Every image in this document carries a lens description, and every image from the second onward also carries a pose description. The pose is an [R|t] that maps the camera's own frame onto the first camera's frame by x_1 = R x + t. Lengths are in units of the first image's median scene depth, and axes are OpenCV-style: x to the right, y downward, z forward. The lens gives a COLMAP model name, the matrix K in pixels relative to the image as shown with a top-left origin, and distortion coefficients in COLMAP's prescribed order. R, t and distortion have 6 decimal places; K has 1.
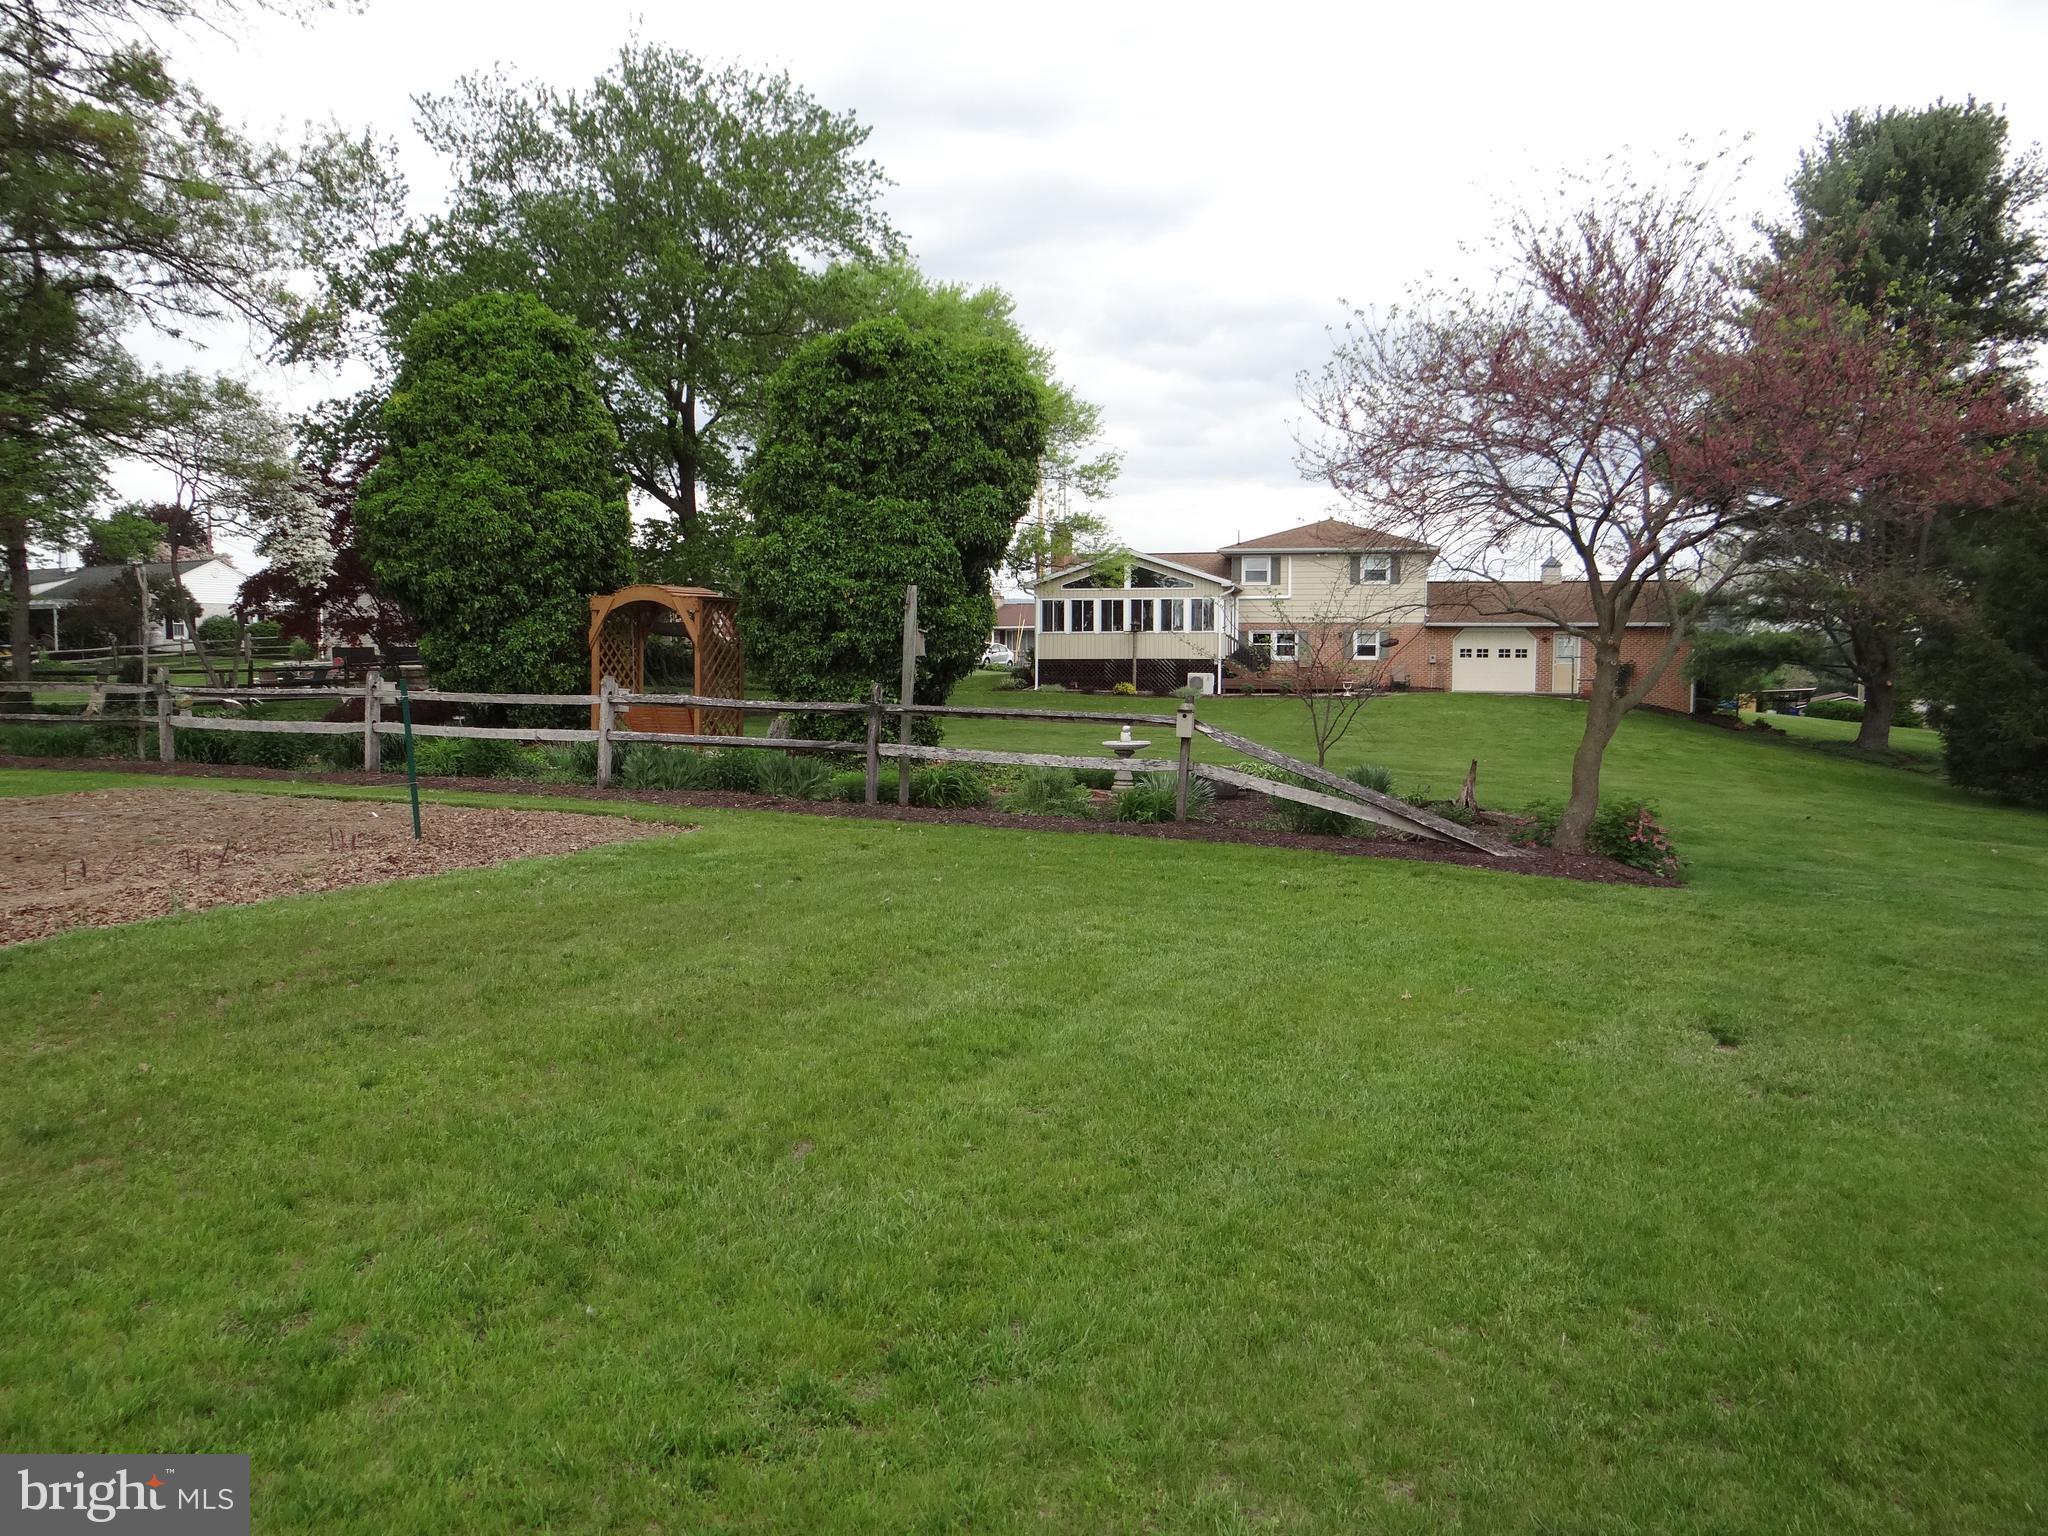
lens RADIAL K [[1603.5, 0, 1016.4], [0, 1603.5, 761.3], [0, 0, 1]] dist [-0.005513, 0.004009]
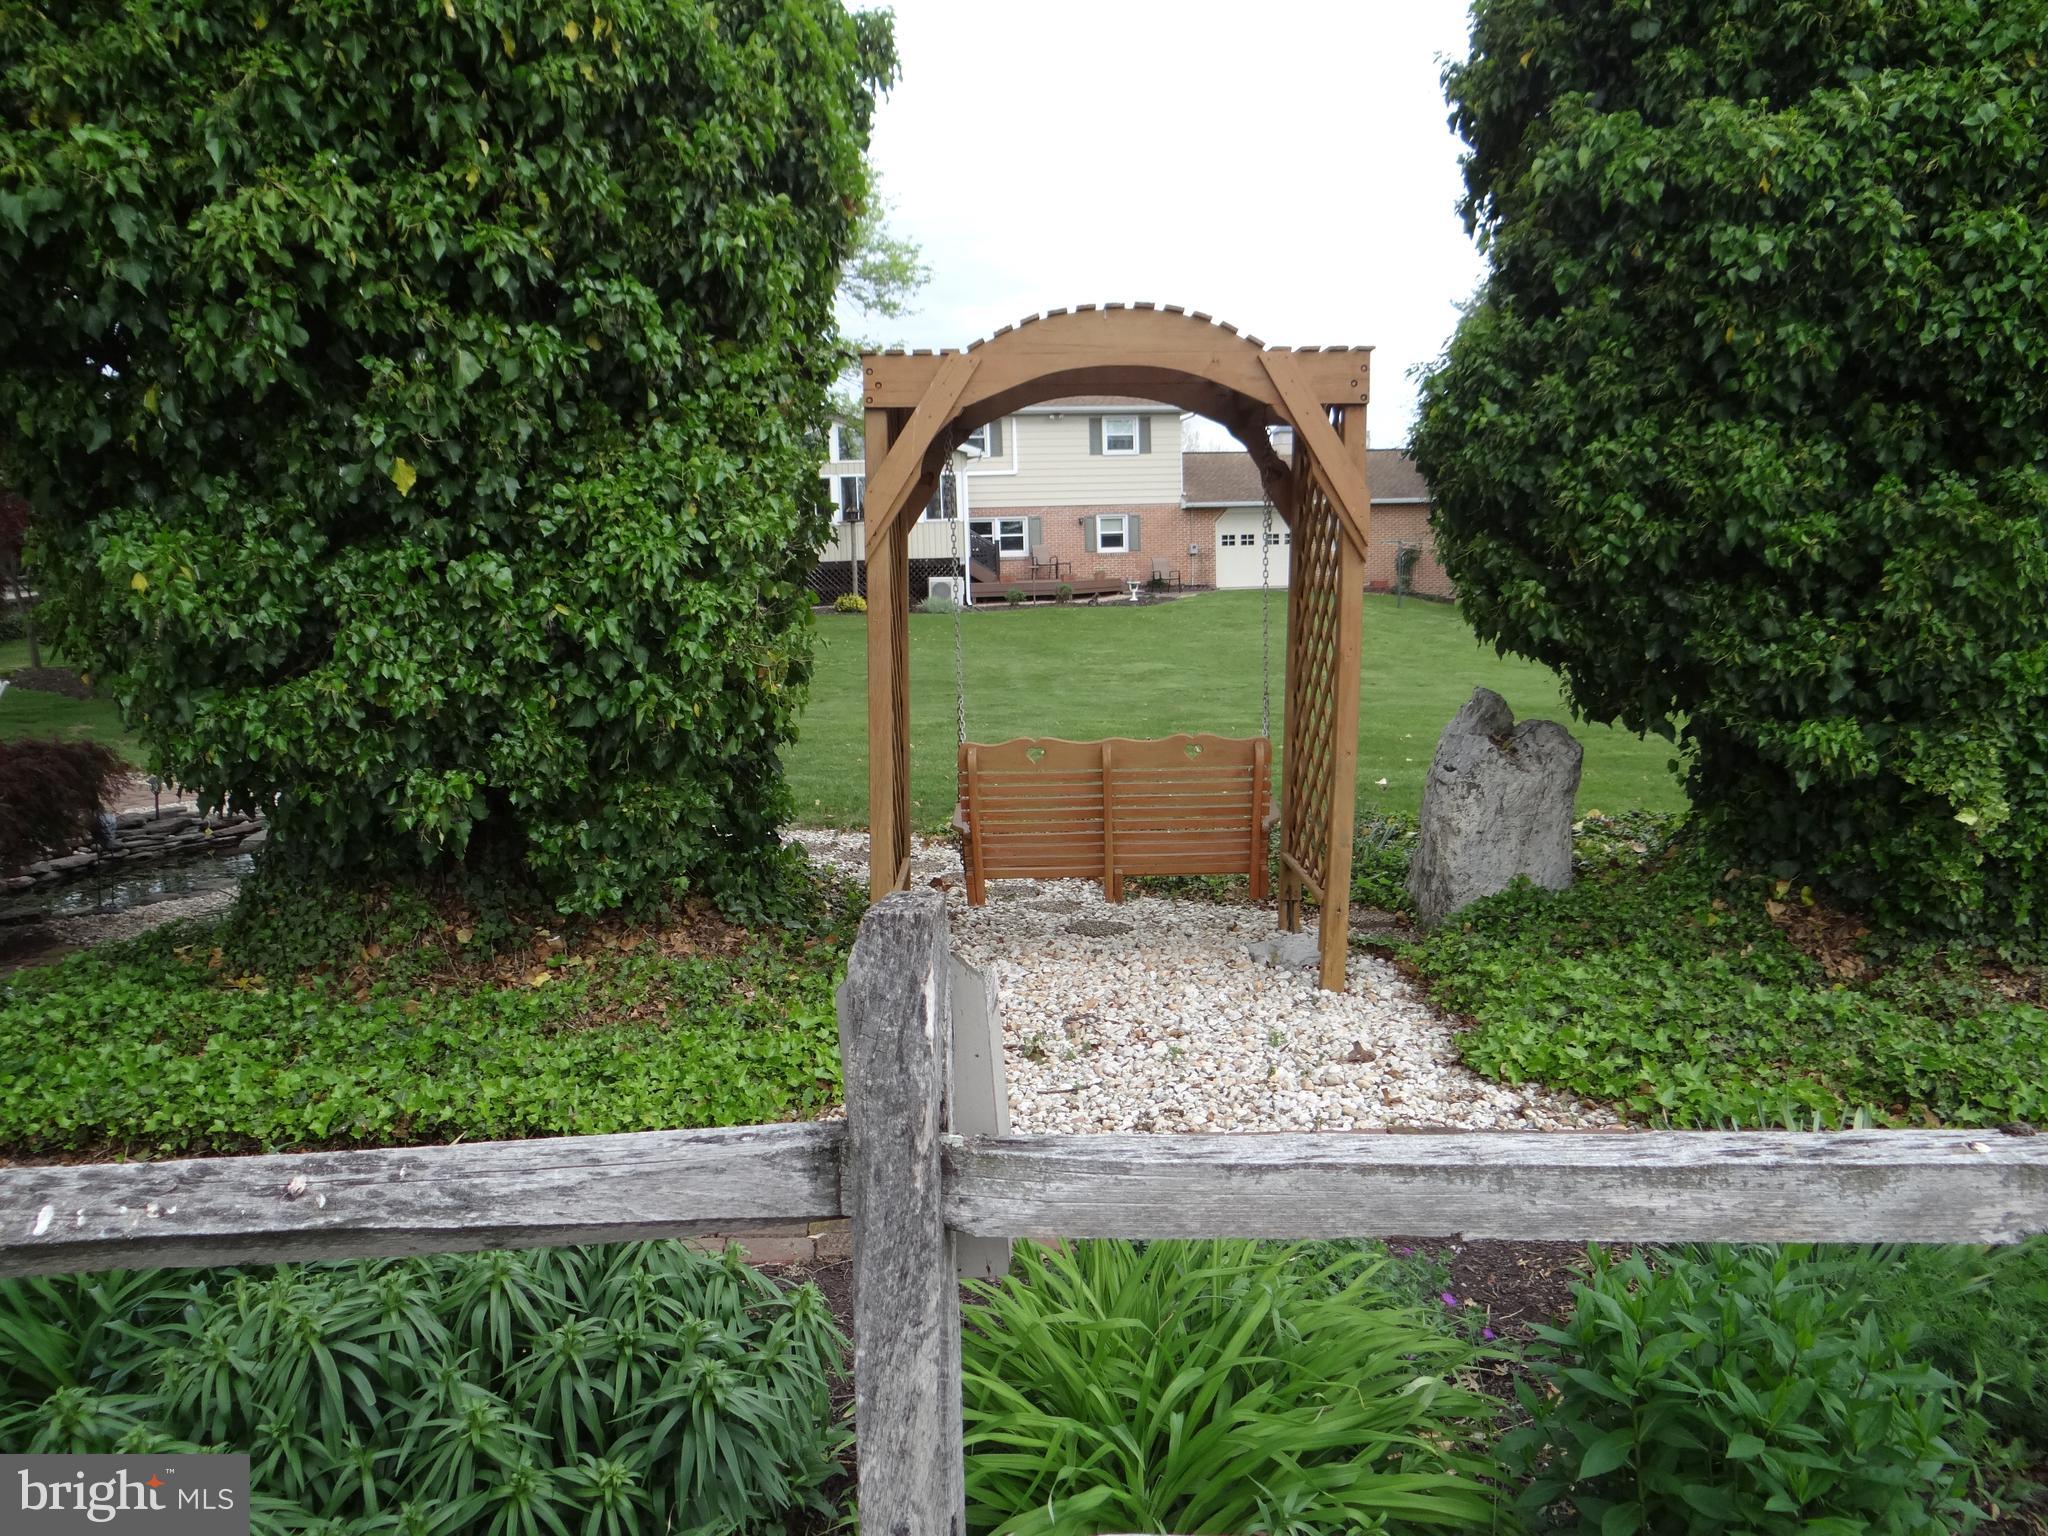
lens RADIAL K [[1603.2, 0, 1024.0], [0, 1603.2, 768.0], [0, 0, 1]] dist [0.032038, -0.002461]
pose [[0.917560, -0.081866, 0.389079, -0.144960], [0.055990, 0.995426, 0.077405, -0.023315], [-0.393636, -0.049239, 0.917947, 0.314575]]
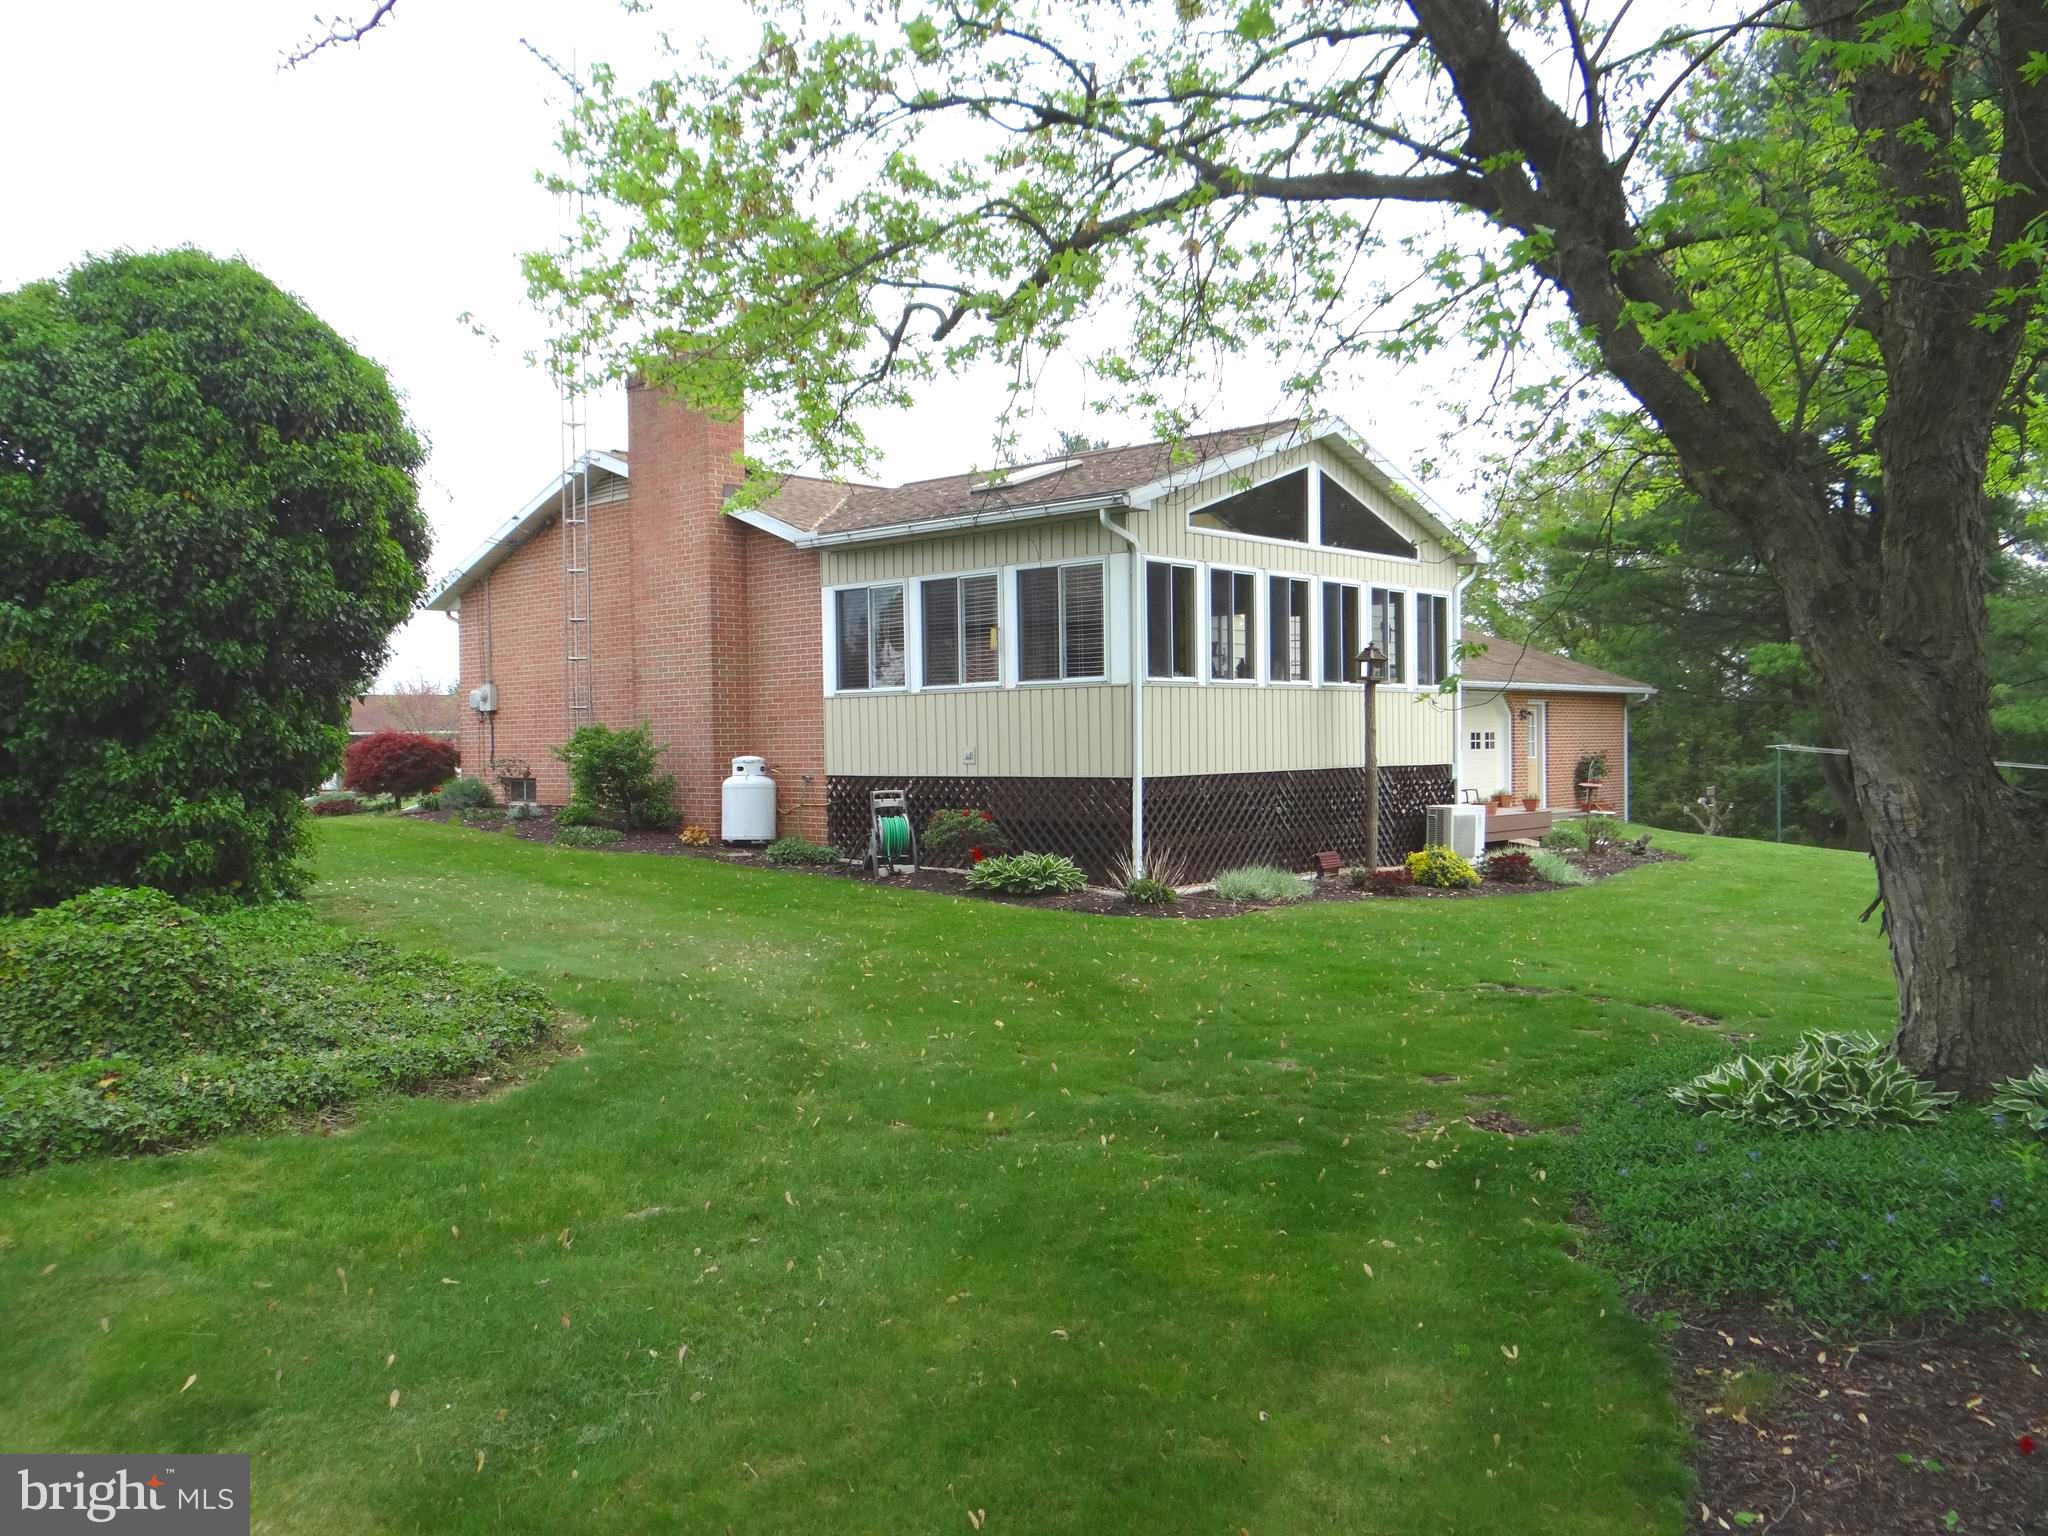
lens RADIAL K [[1567.8, 0, 1024.0], [0, 1567.8, 768.0], [0, 0, 1]] dist [0.005201, 0.004757]
pose [[0.505746, -0.023188, 0.862371, -0.233541], [0.071888, 0.997295, -0.015343, -0.064662], [-0.859682, 0.069754, 0.506044, 0.917423]]
